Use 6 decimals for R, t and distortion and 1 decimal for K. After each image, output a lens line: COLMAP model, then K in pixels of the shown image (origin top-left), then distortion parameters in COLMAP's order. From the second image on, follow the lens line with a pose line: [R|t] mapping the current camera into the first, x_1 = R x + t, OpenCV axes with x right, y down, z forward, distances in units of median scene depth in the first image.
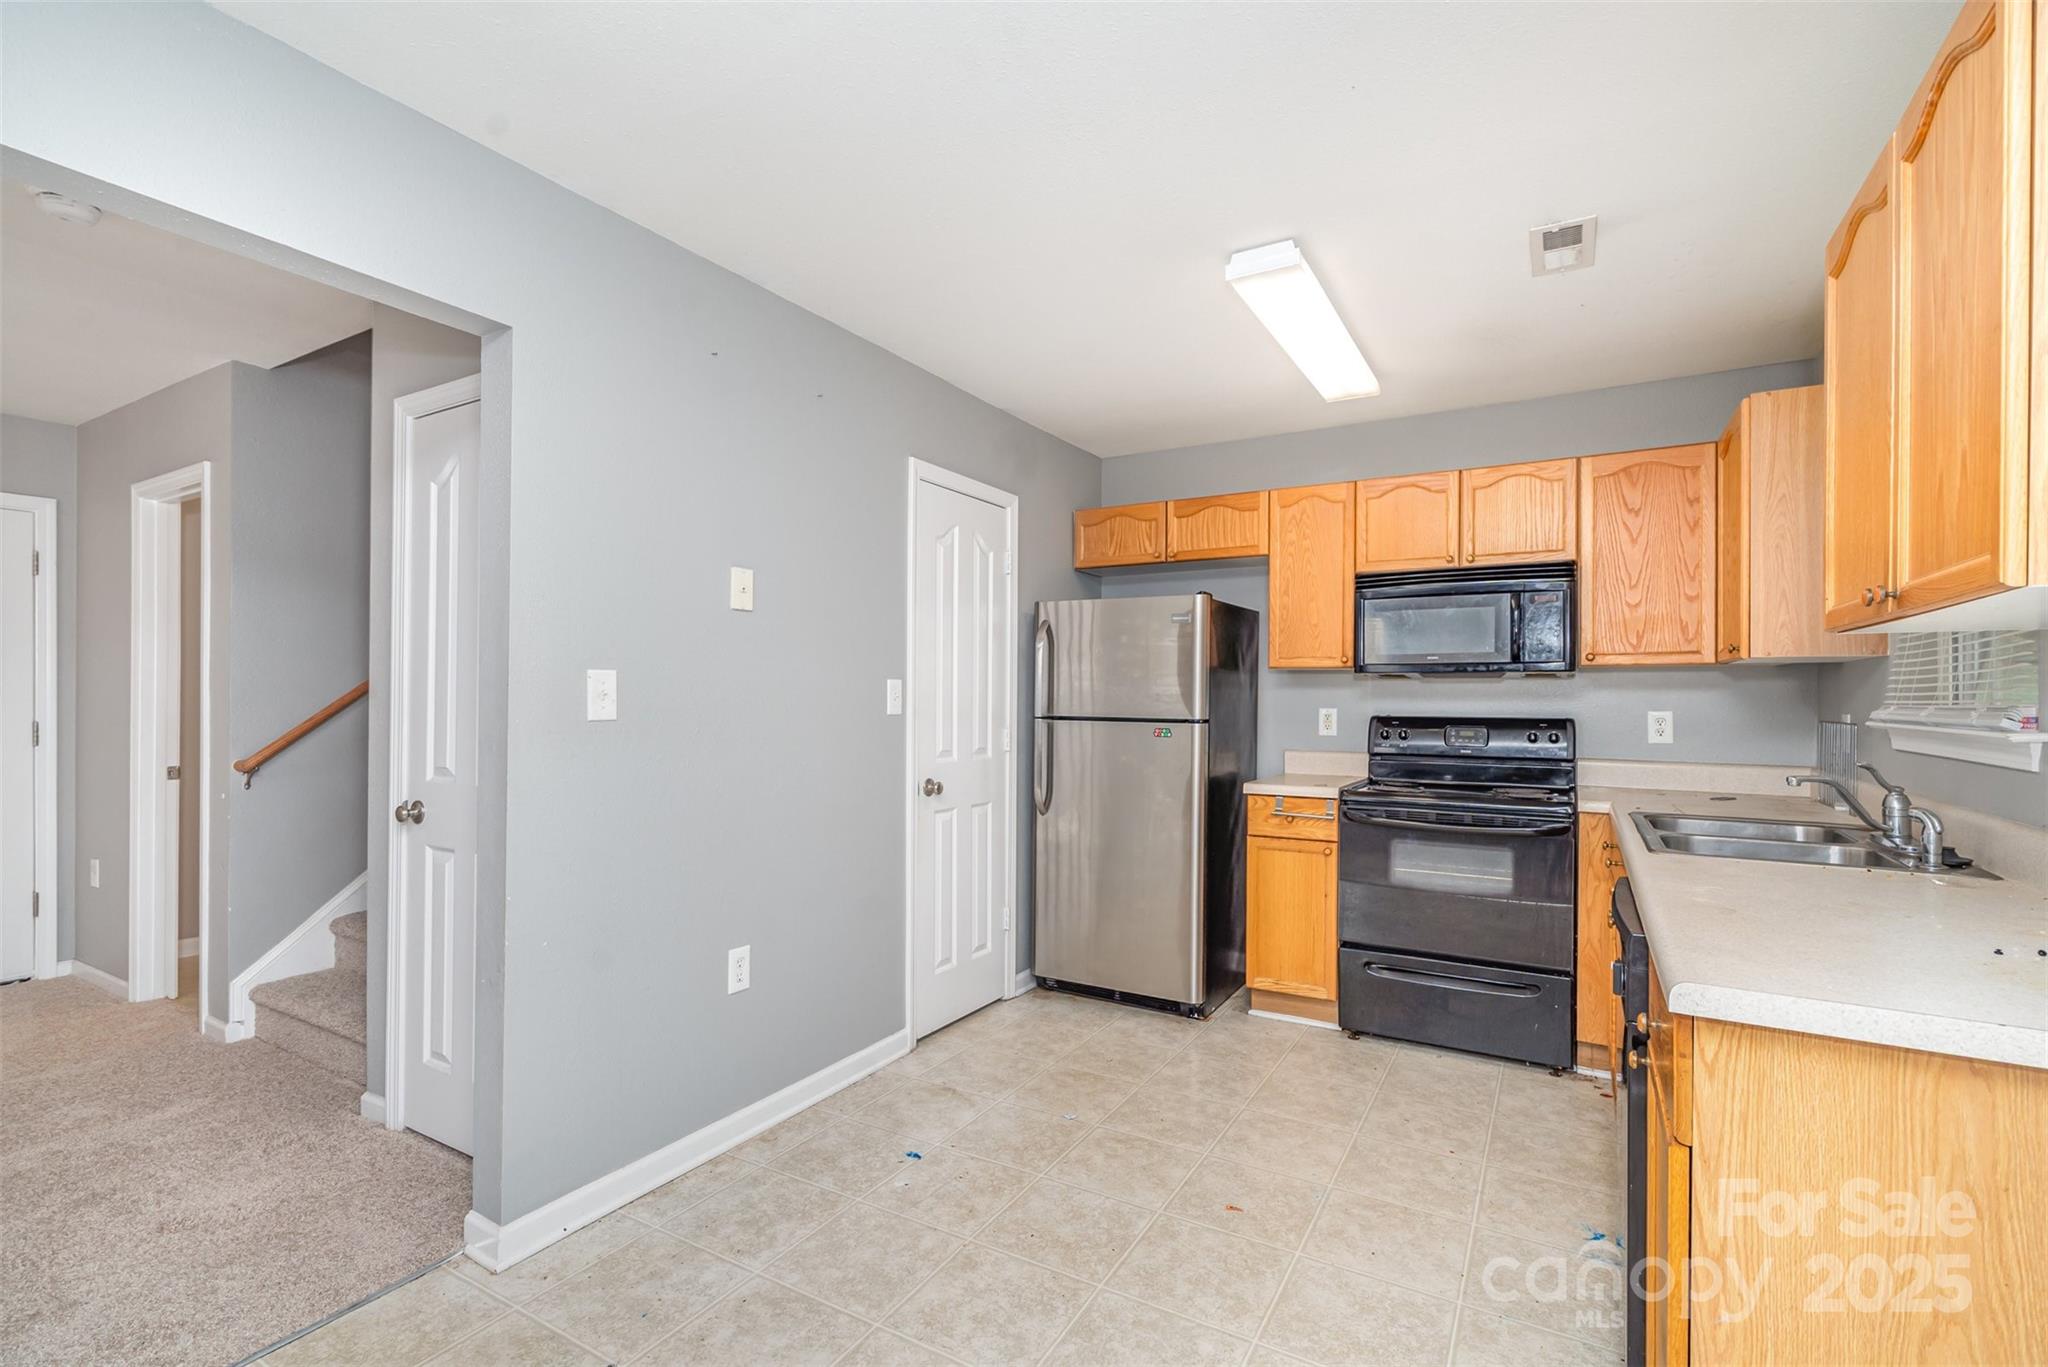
lens RADIAL K [[948.1, 0, 1030.2], [0, 948.1, 697.9], [0, 0, 1]] dist [-0.002871, 0.000043]
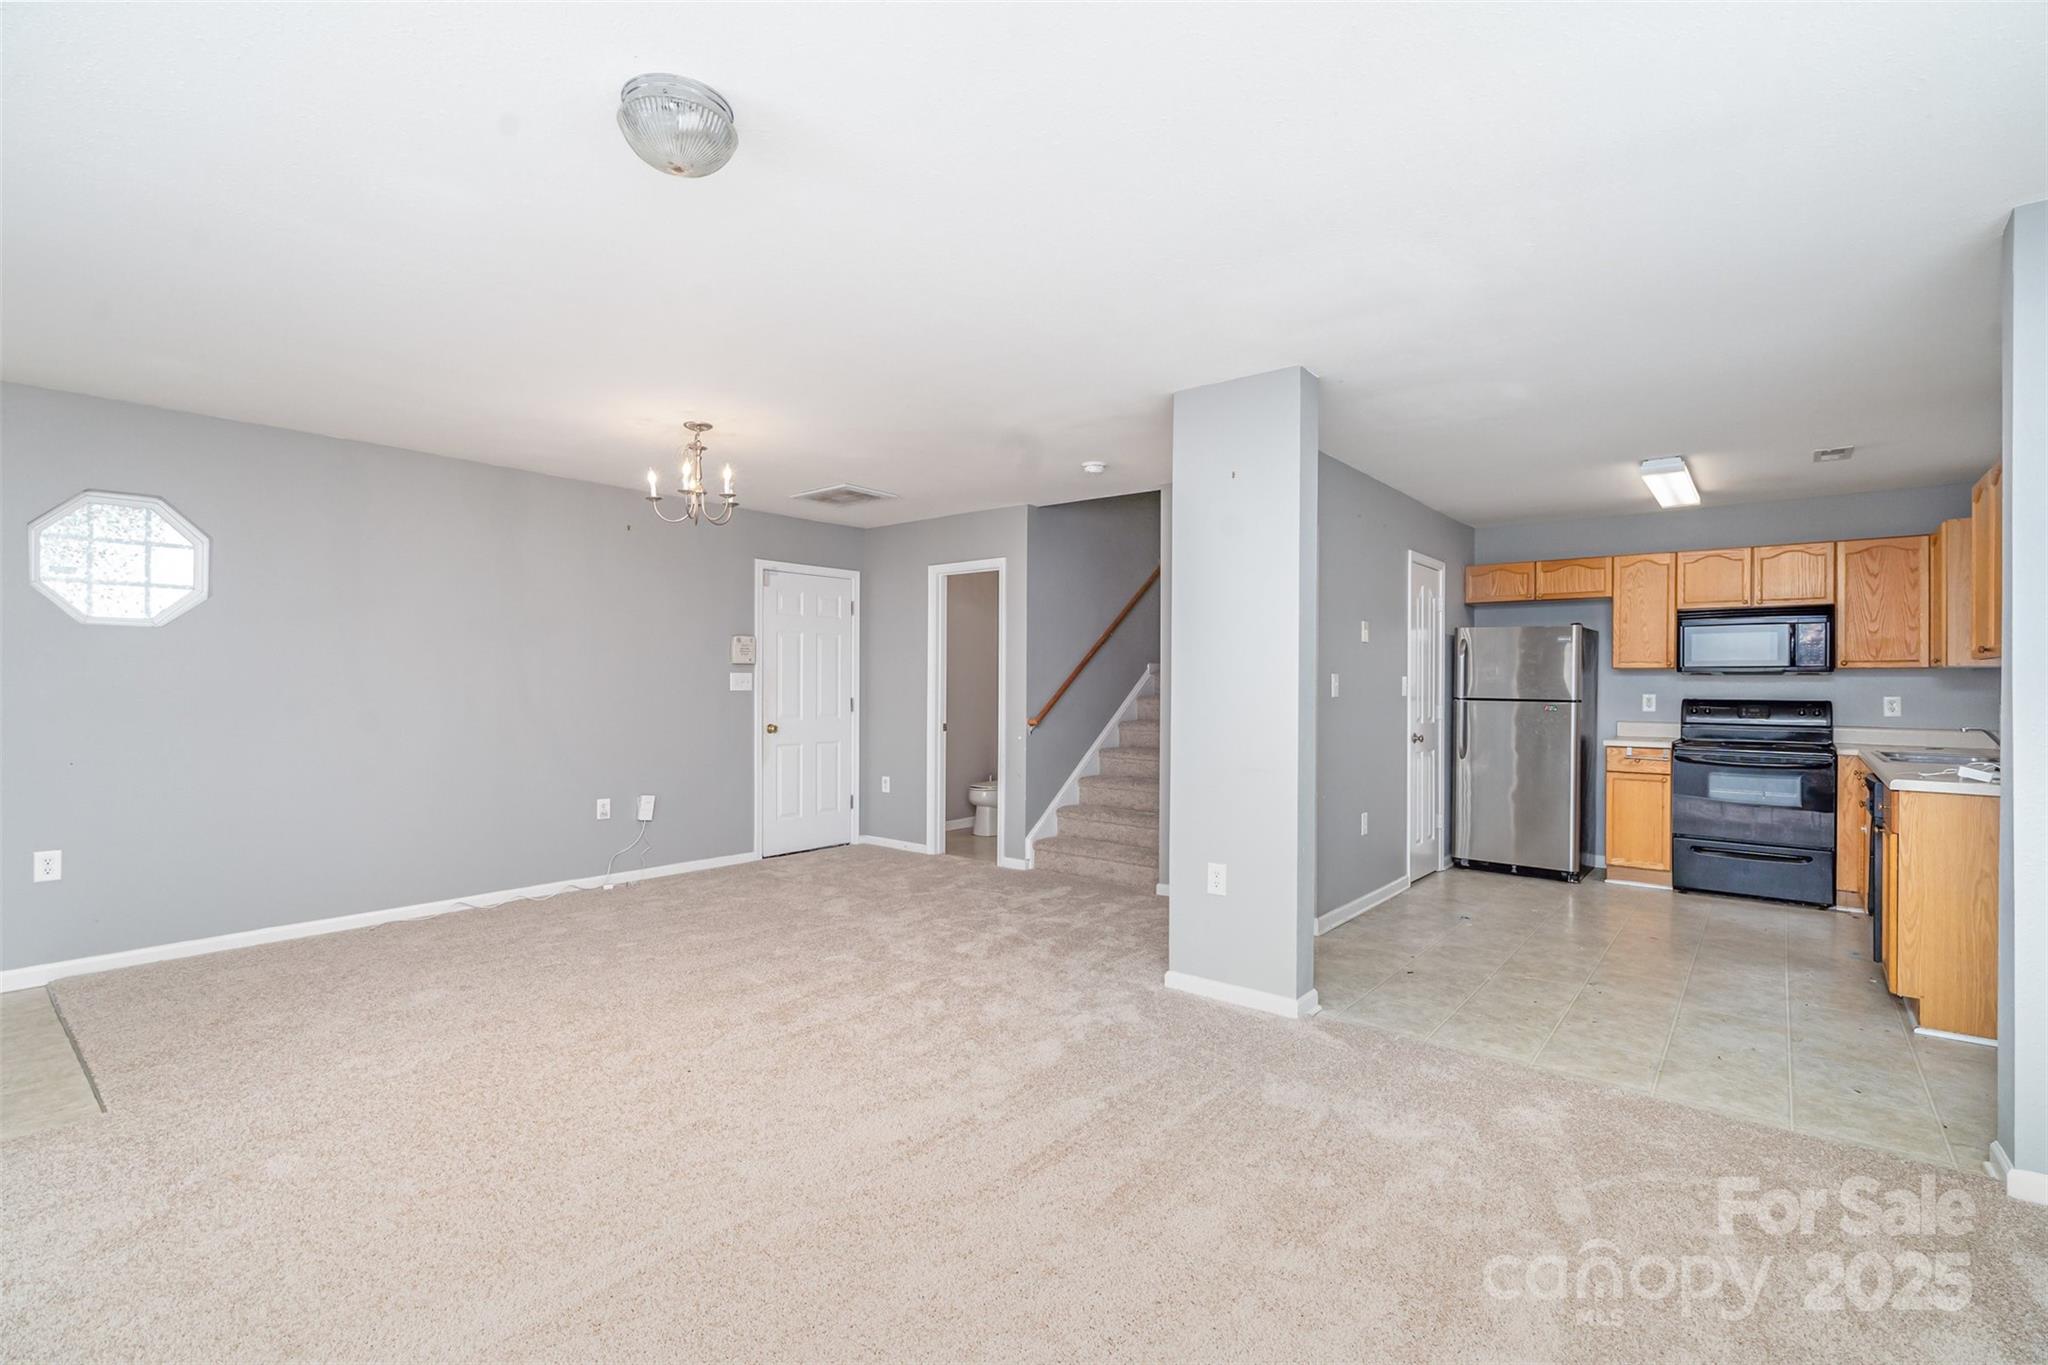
lens RADIAL K [[939.7, 0, 1034.0], [0, 939.7, 681.1], [0, 0, 1]] dist [-0.000110, -0.000379]
pose [[0.987412, 0.002410, -0.158148, -0.509674], [-0.003423, 0.999975, -0.006129, 0.002696], [0.158129, 0.006593, 0.987396, -0.787369]]
